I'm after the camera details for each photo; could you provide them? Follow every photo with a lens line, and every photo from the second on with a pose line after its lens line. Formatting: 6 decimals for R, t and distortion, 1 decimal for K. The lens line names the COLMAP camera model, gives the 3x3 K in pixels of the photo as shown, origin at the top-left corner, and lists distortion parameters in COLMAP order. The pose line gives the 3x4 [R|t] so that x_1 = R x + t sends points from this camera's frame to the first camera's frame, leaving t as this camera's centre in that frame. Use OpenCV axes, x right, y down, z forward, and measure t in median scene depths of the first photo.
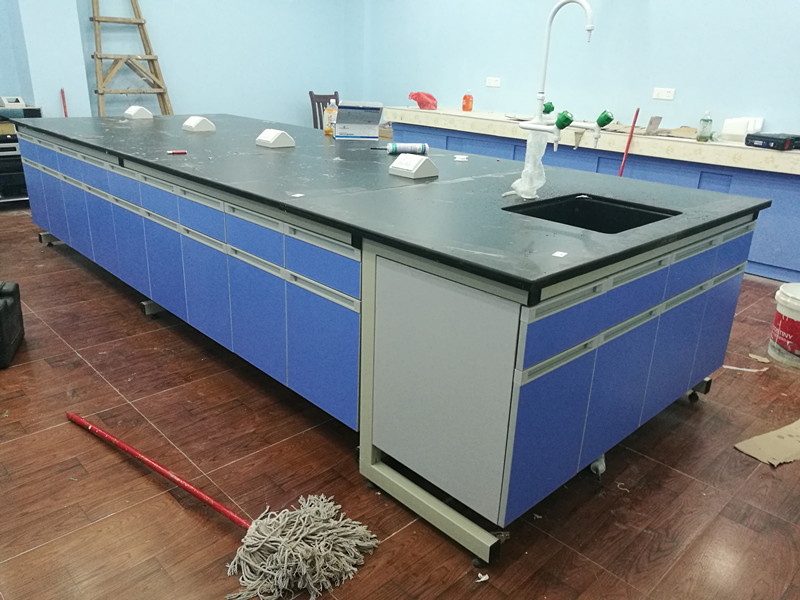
lens RADIAL K [[635.3, 0, 402.8], [0, 635.3, 291.9], [0, 0, 1]] dist [0.001222, 0.018804]
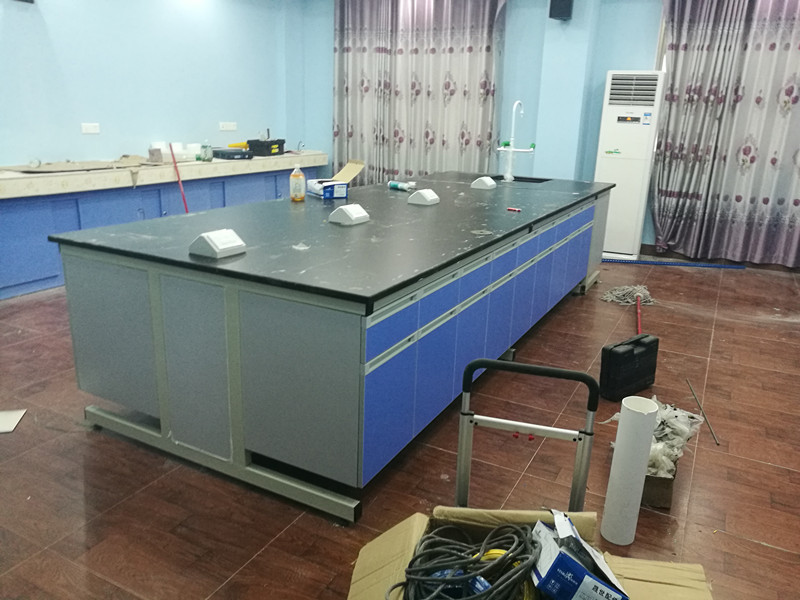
lens RADIAL K [[635.3, 0, 402.8], [0, 635.3, 291.9], [0, 0, 1]] dist [0.001222, 0.018804]
pose [[-0.314005, -0.310333, 0.897271, -1.030170], [0.279387, 0.873022, 0.399719, -0.449818], [-0.907383, 0.376199, -0.187431, 1.050742]]
